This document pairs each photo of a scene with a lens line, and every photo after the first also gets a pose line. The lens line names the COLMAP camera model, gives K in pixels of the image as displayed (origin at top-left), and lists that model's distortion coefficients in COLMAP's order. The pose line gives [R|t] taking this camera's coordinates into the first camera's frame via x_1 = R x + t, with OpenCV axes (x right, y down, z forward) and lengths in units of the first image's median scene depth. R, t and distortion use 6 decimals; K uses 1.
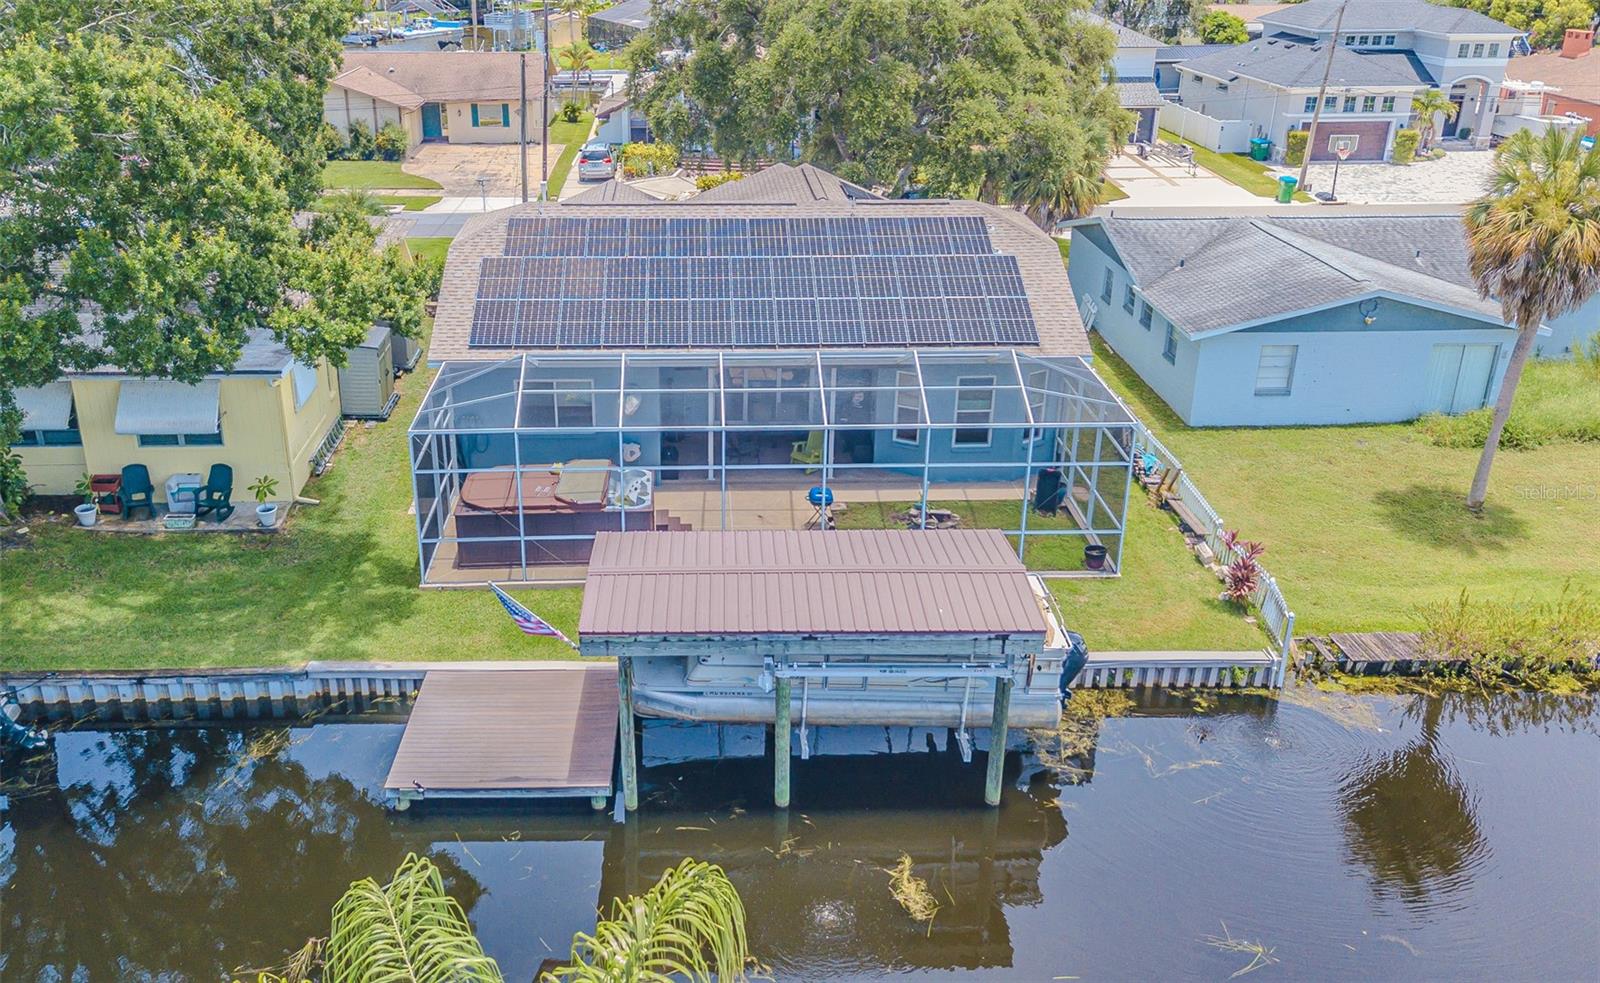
lens RADIAL K [[1345.7, 0, 745.3], [0, 1345.7, 492.1], [0, 0, 1]] dist [0.016776, 0.002730]
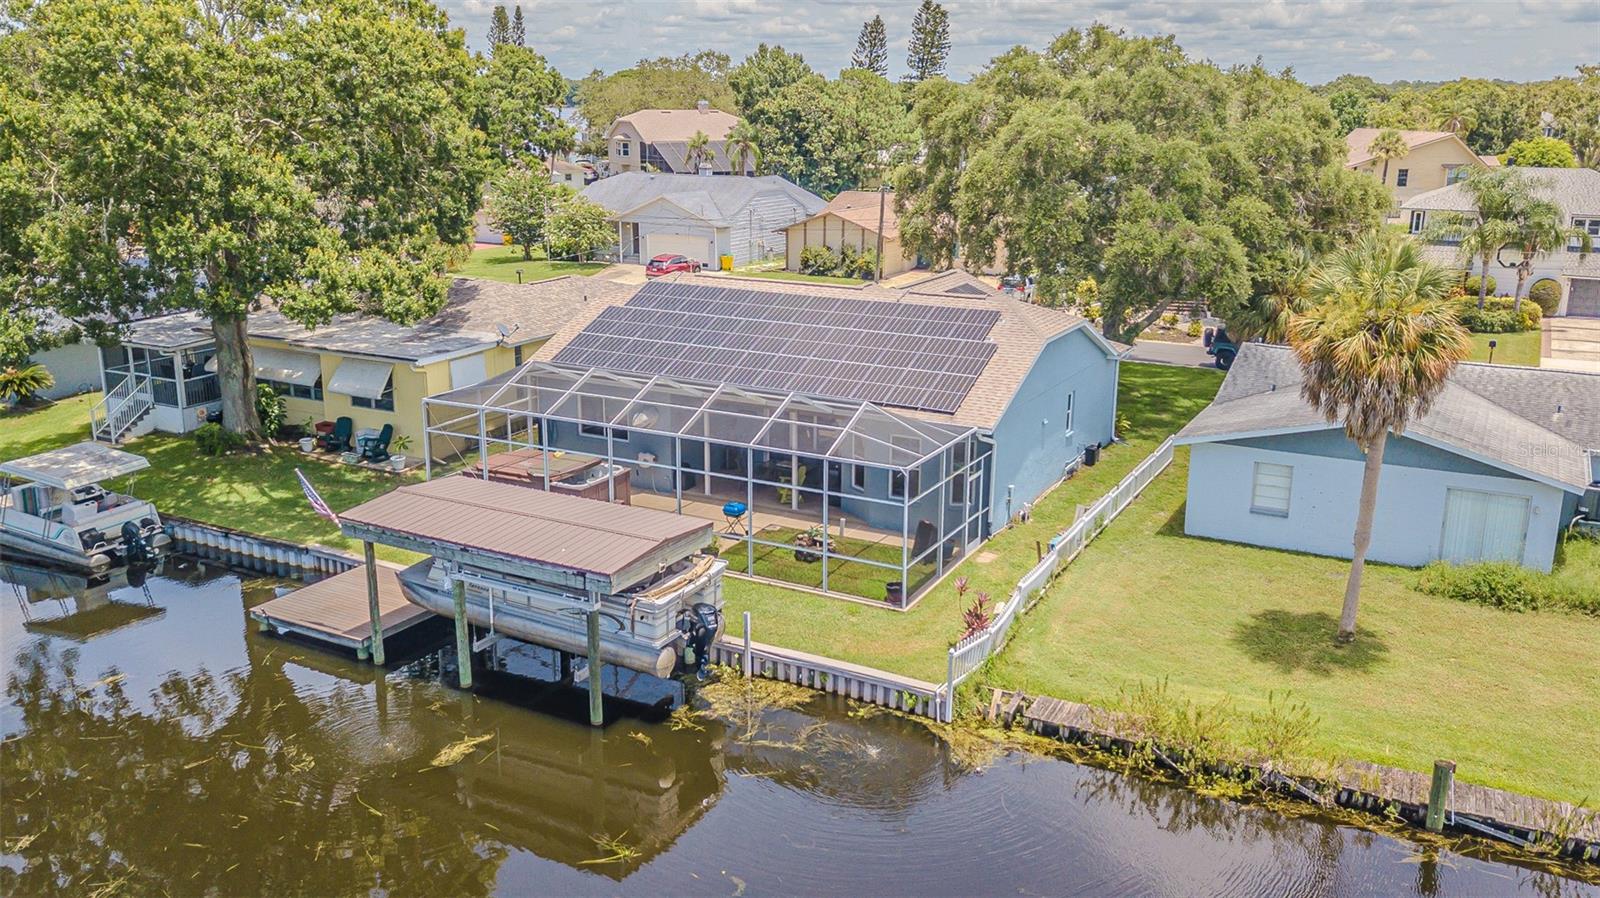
lens RADIAL K [[1301.2, 0, 800.0], [0, 1301.2, 461.2], [0, 0, 1]] dist [0.017733, 0.007238]
pose [[0.869309, 0.138212, -0.474552, 0.653835], [-0.201719, 0.975718, -0.085343, 0.047748], [0.451234, 0.169915, 0.876080, 0.012256]]
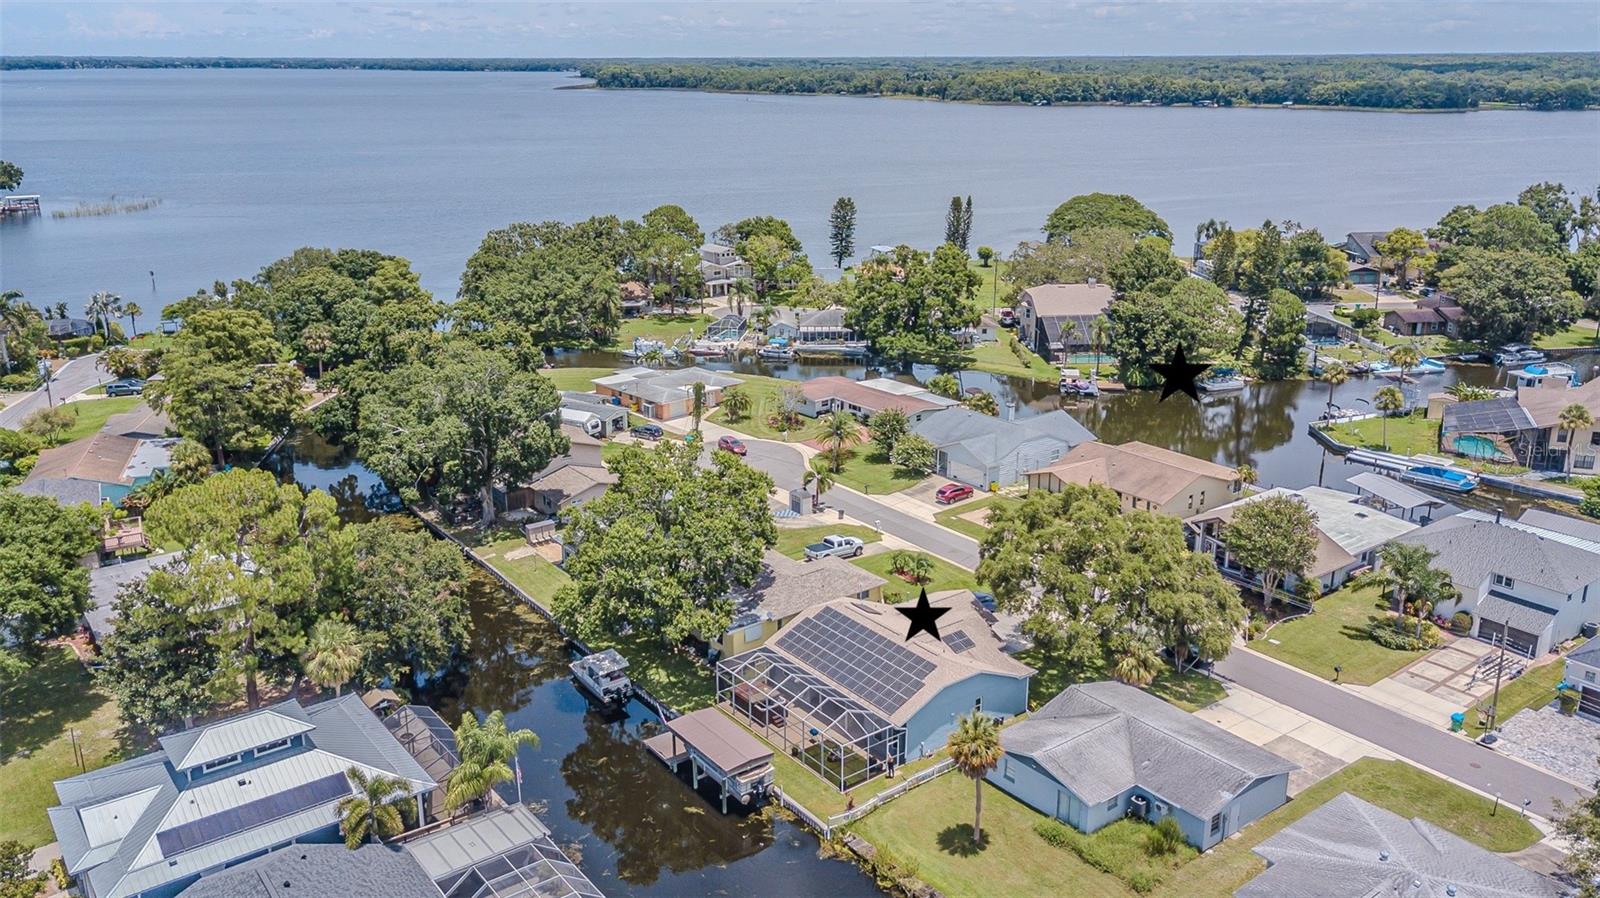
lens RADIAL K [[1208.0, 0, 805.5], [0, 1208.0, 448.6], [0, 0, 1]] dist [0.011693, -0.005090]
pose [[0.592559, 0.233753, -0.770866, 2.049628], [-0.323036, 0.945606, 0.038425, -0.716516], [0.737917, 0.226248, 0.635838, -0.935667]]
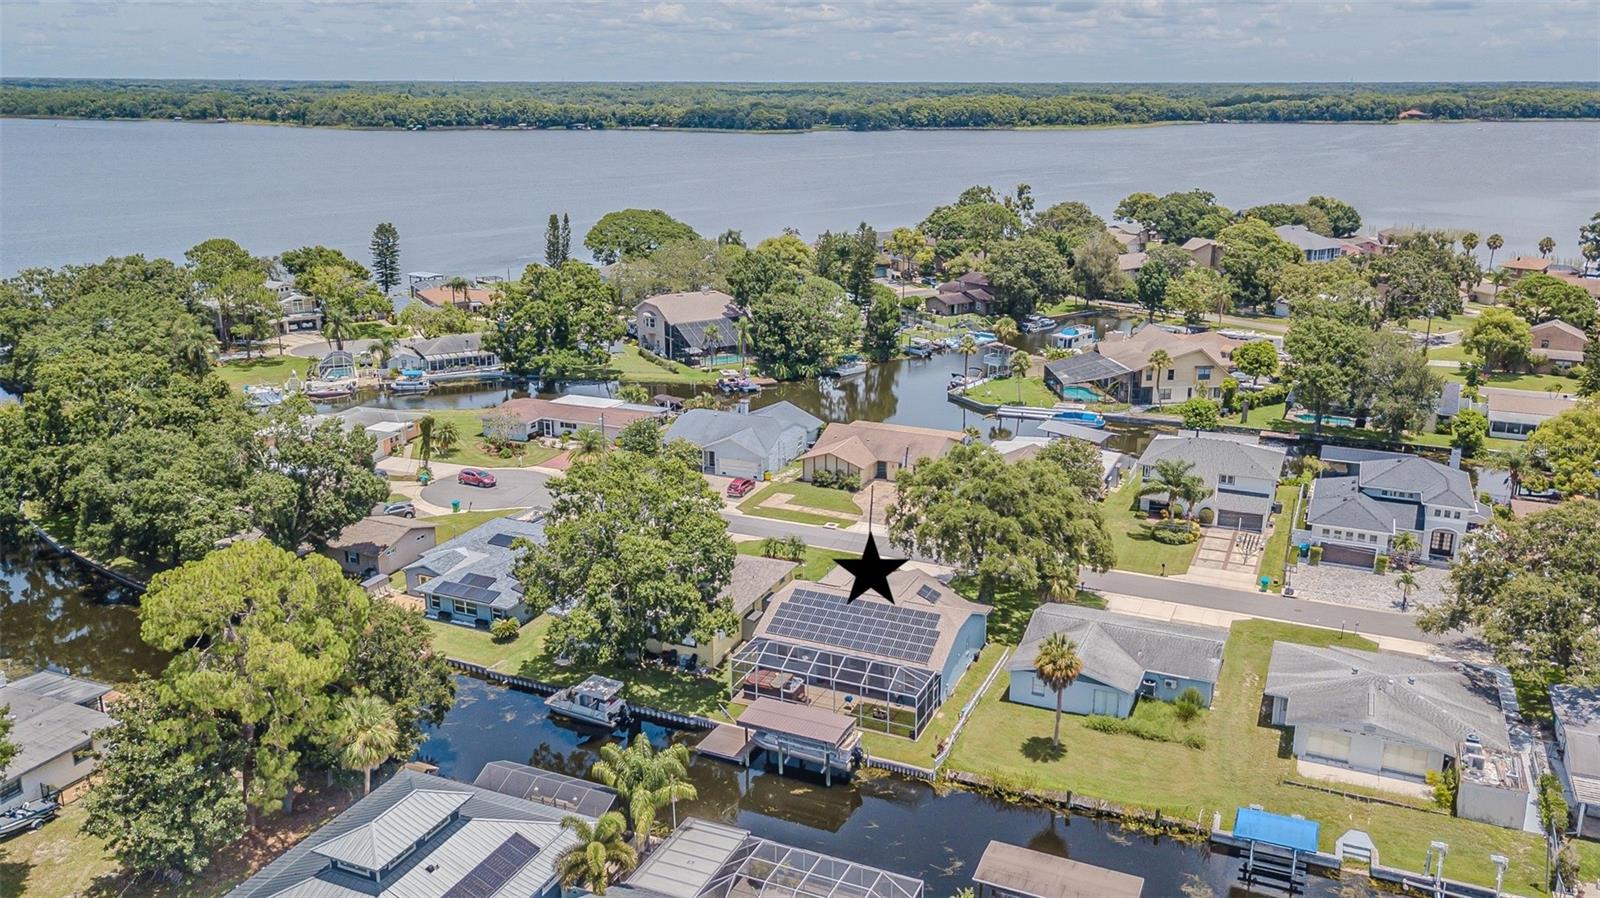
lens RADIAL K [[1208.0, 0, 797.6], [0, 1208.0, 443.3], [0, 0, 1]] dist [0.011693, -0.005090]
pose [[0.900805, 0.115661, -0.418536, 1.121626], [-0.173016, 0.979659, -0.101653, -0.290823], [0.398266, 0.163983, 0.902493, -1.842062]]
